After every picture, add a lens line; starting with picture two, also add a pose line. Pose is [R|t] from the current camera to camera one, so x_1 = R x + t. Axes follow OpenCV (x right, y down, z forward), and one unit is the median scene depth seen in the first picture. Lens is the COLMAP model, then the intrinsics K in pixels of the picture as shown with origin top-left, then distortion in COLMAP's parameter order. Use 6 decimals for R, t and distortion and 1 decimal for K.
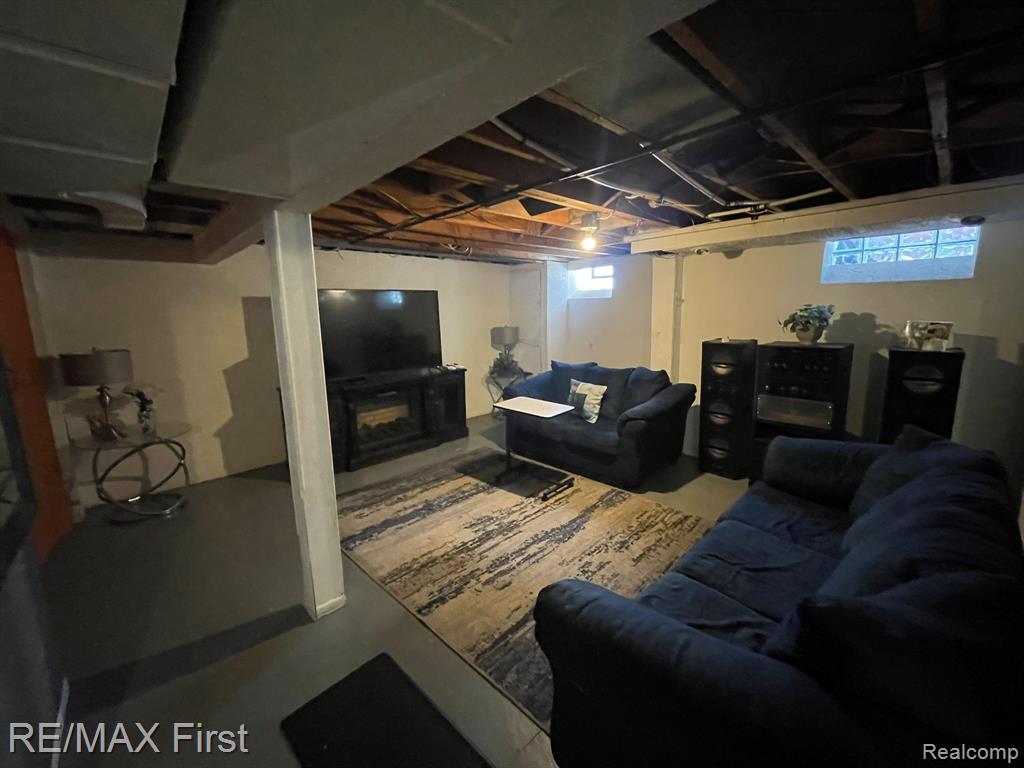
lens RADIAL K [[416.3, 0, 513.7], [0, 416.3, 384.0], [0, 0, 1]] dist [-0.002366, -0.000414]
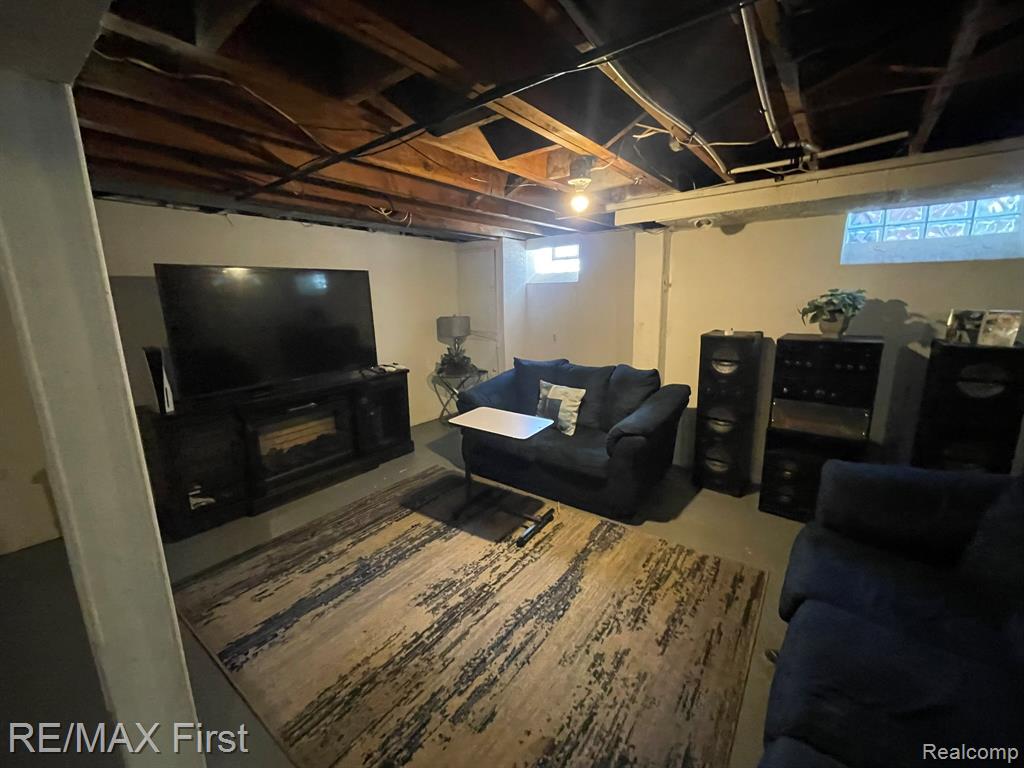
lens RADIAL K [[416.3, 0, 513.4], [0, 416.3, 384.4], [0, 0, 1]] dist [-0.002366, -0.000414]
pose [[0.989913, -0.027653, 0.138953, -0.036418], [0.023366, 0.999202, 0.032389, -0.040582], [-0.139737, -0.028816, 0.989769, 0.244916]]
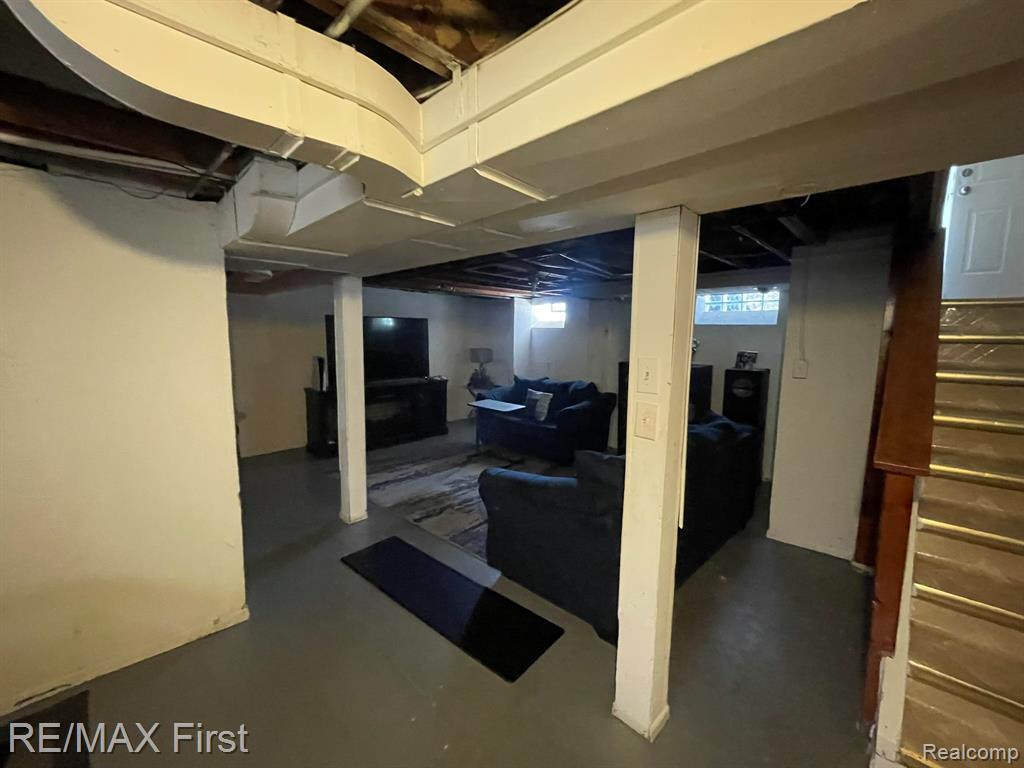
lens RADIAL K [[416.3, 0, 516.8], [0, 416.3, 382.9], [0, 0, 1]] dist [-0.002366, -0.000414]
pose [[0.998267, 0.025781, 0.052903, 0.040452], [-0.022592, 0.997942, -0.060015, 0.063833], [-0.054341, 0.058716, 0.996795, -0.395887]]
